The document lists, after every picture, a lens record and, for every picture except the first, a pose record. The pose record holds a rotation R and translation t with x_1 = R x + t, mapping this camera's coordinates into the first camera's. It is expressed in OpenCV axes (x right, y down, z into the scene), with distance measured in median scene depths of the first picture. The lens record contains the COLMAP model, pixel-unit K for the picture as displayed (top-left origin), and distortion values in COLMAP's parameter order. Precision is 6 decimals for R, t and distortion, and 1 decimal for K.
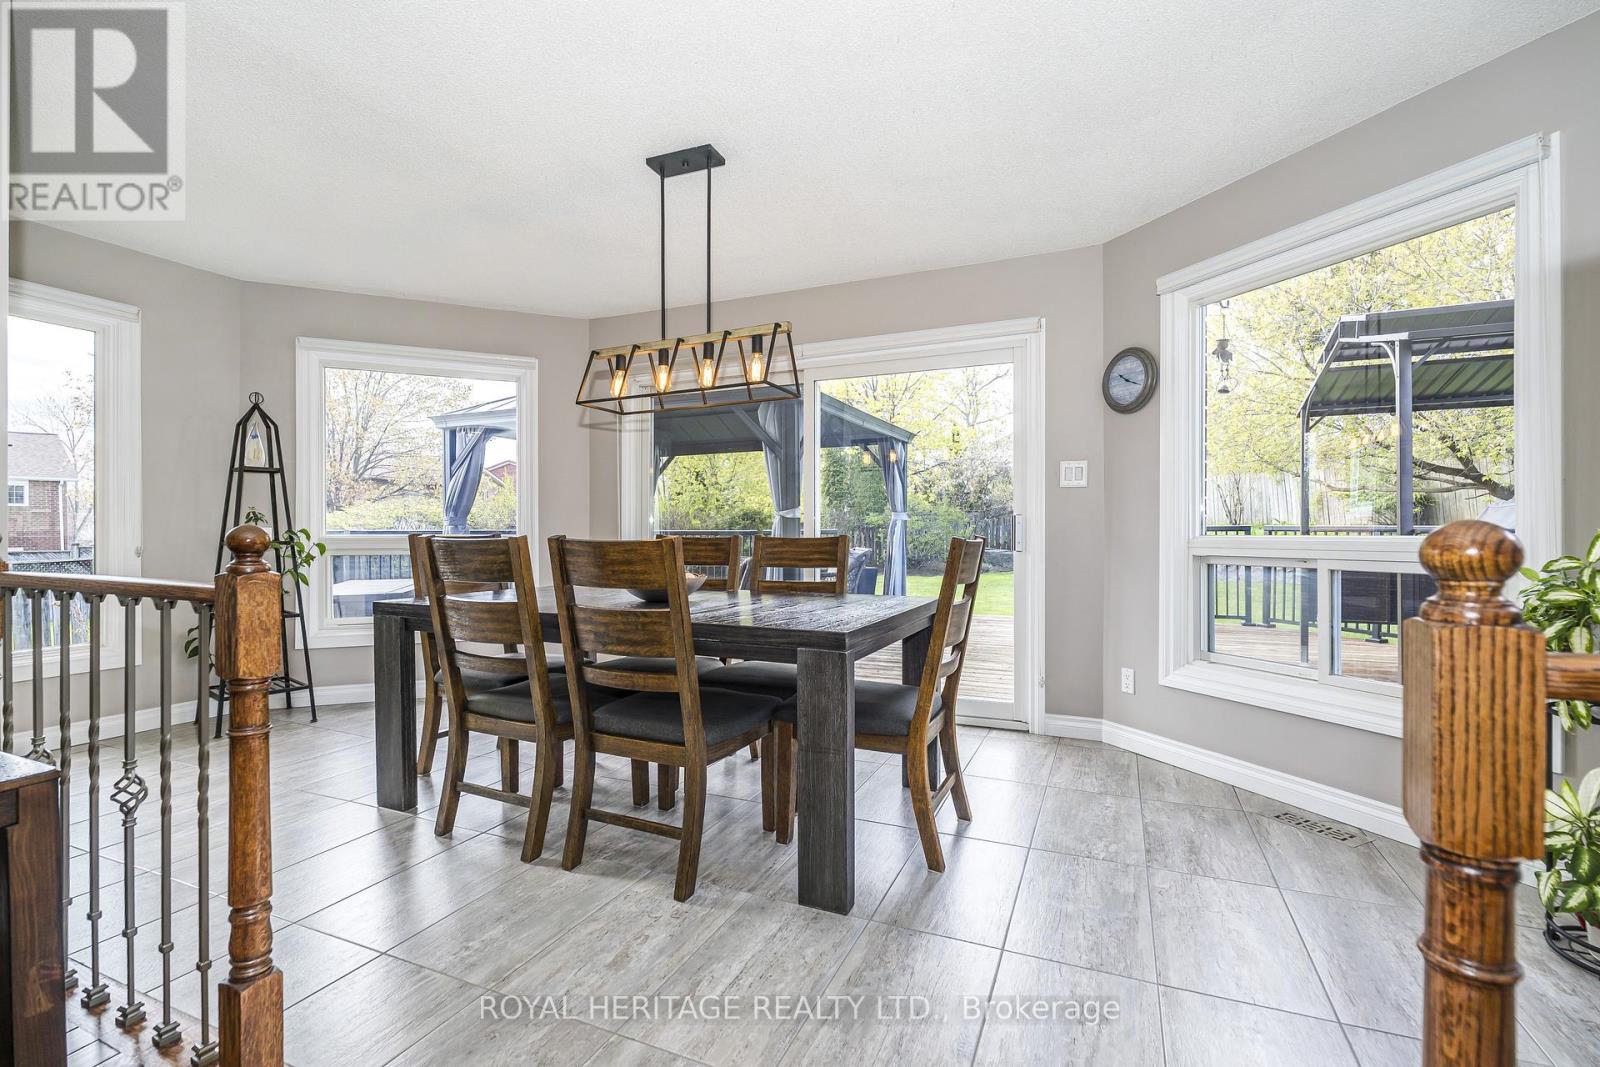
lens RADIAL K [[720.2, 0, 794.1], [0, 720.2, 532.9], [0, 0, 1]] dist [-0.003554, 0.000036]
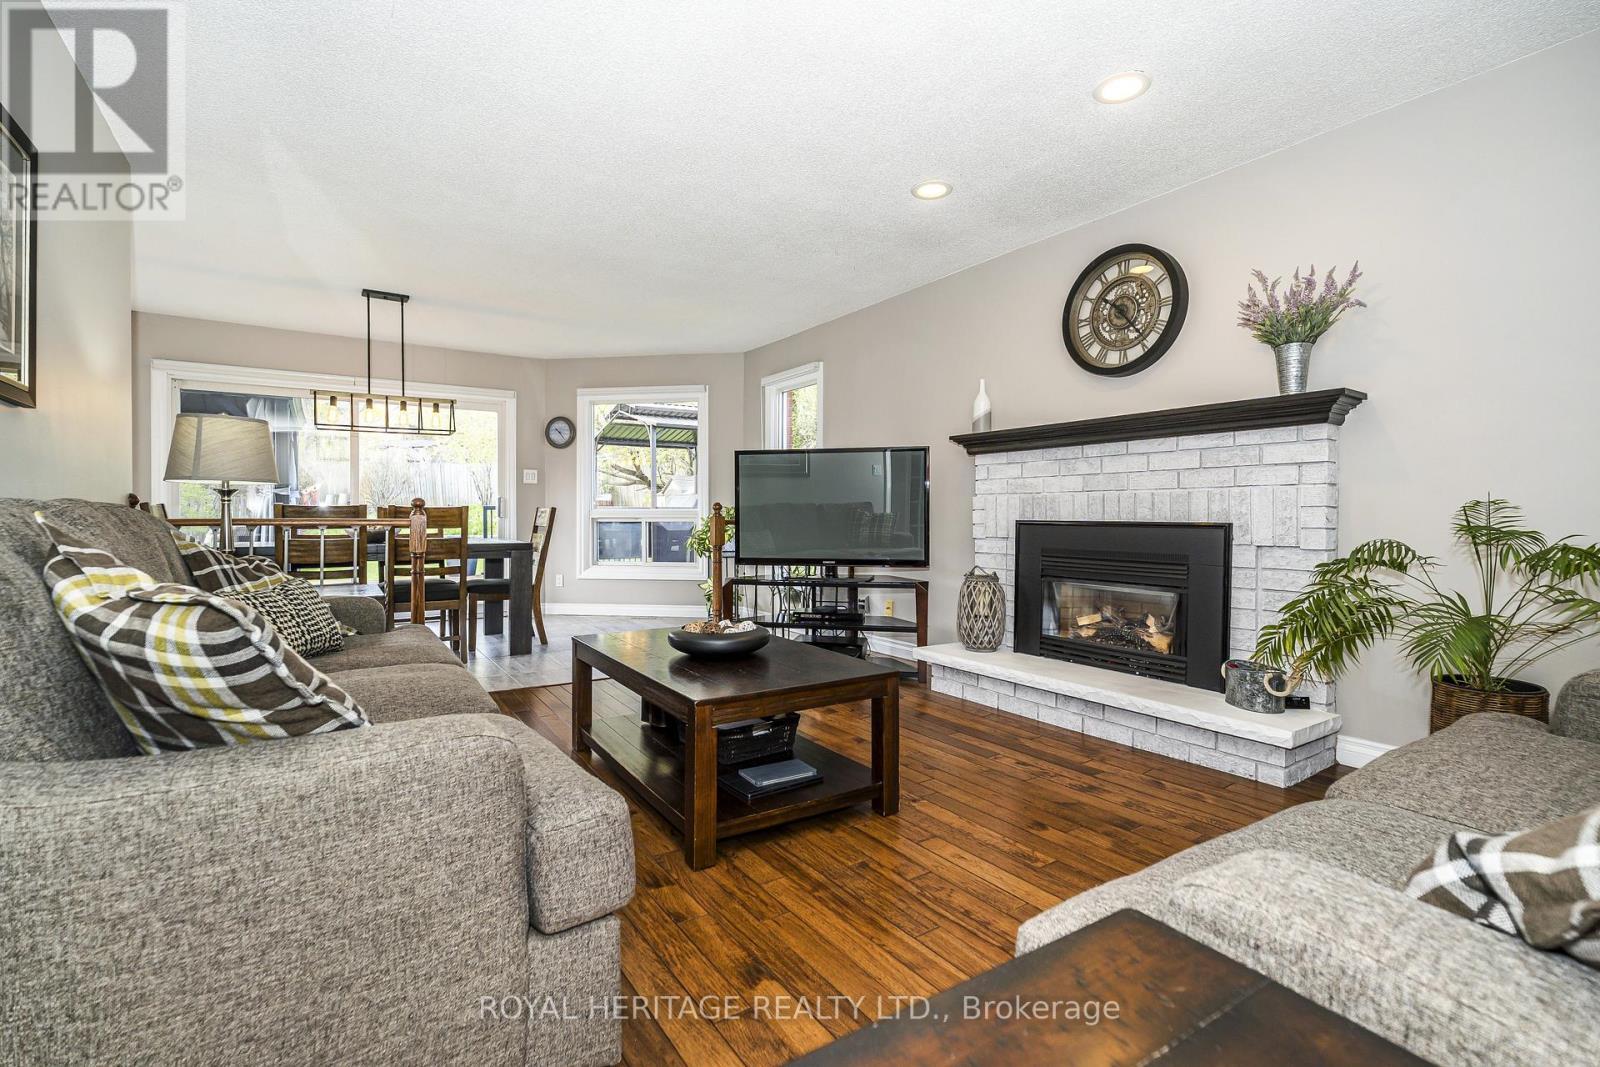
lens RADIAL K [[720.2, 0, 810.2], [0, 720.2, 519.2], [0, 0, 1]] dist [-0.003554, 0.000036]
pose [[0.515659, -0.009788, 0.856738, -0.870449], [0.003346, 0.999950, 0.009411, 0.016128], [-0.856787, -0.001986, 0.515666, -0.623572]]
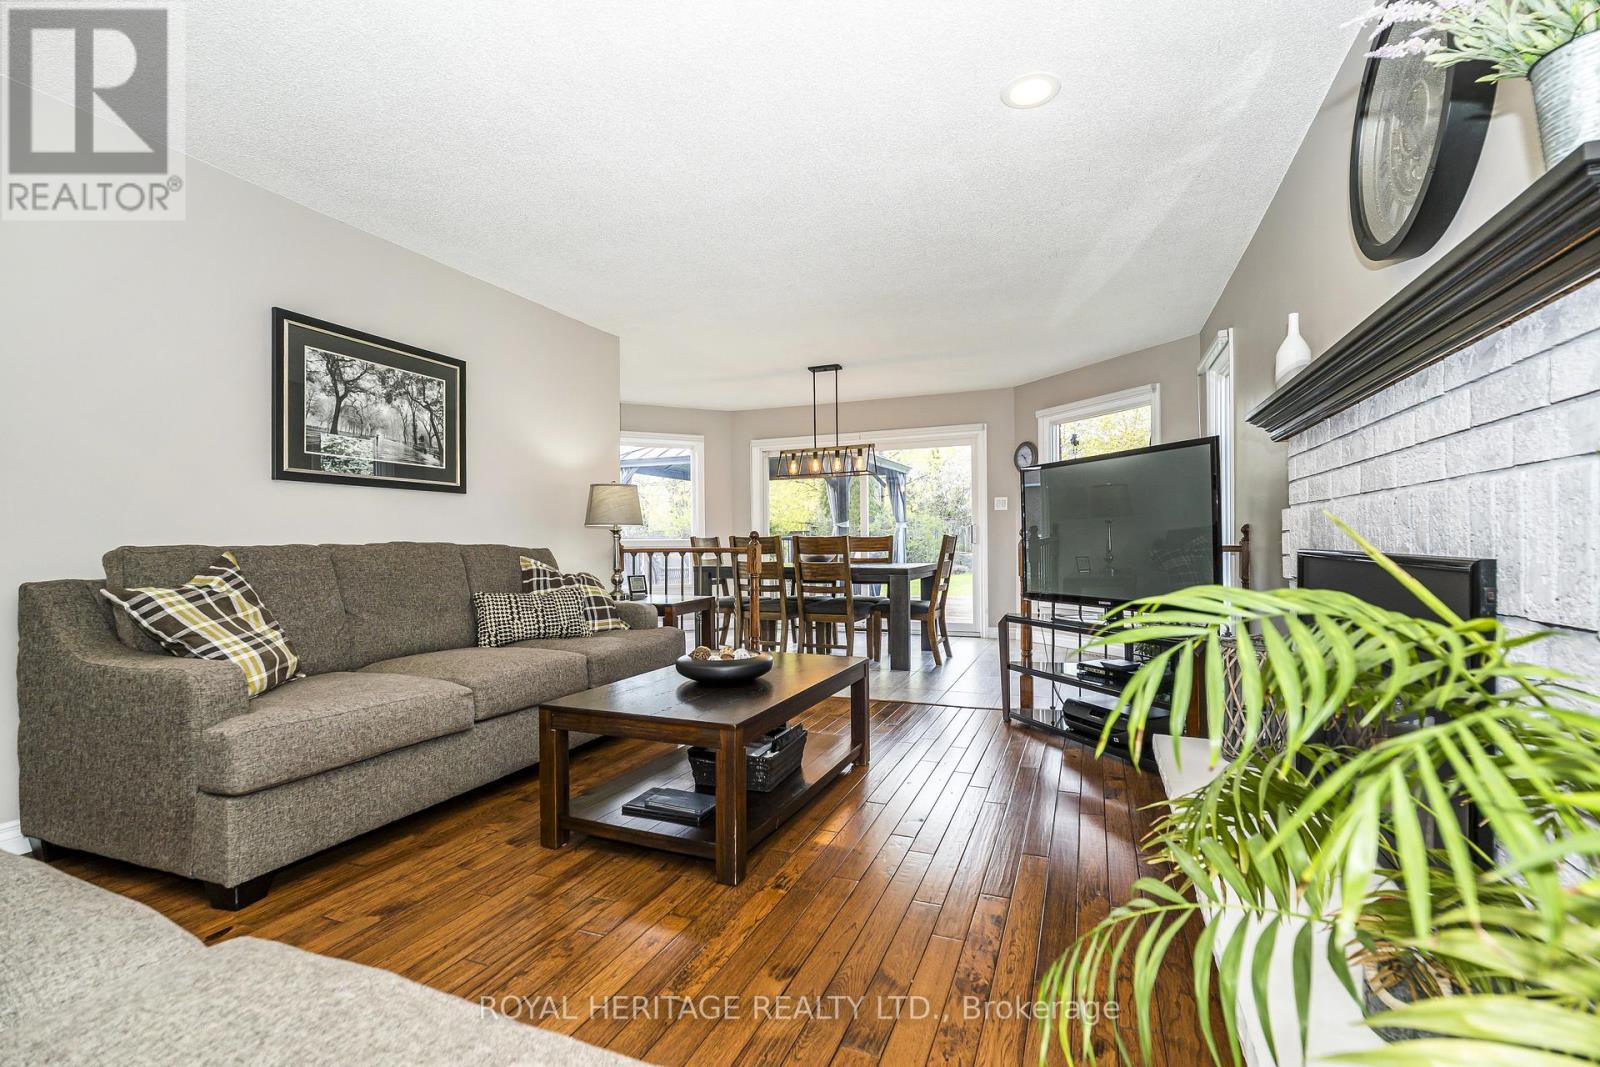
lens RADIAL K [[720.2, 0, 810.8], [0, 720.2, 531.8], [0, 0, 1]] dist [-0.003554, 0.000036]
pose [[0.998619, -0.015517, 0.050188, -0.232241], [0.016266, 0.999762, -0.014547, 0.016238], [-0.049951, 0.015343, 0.998634, -0.936564]]
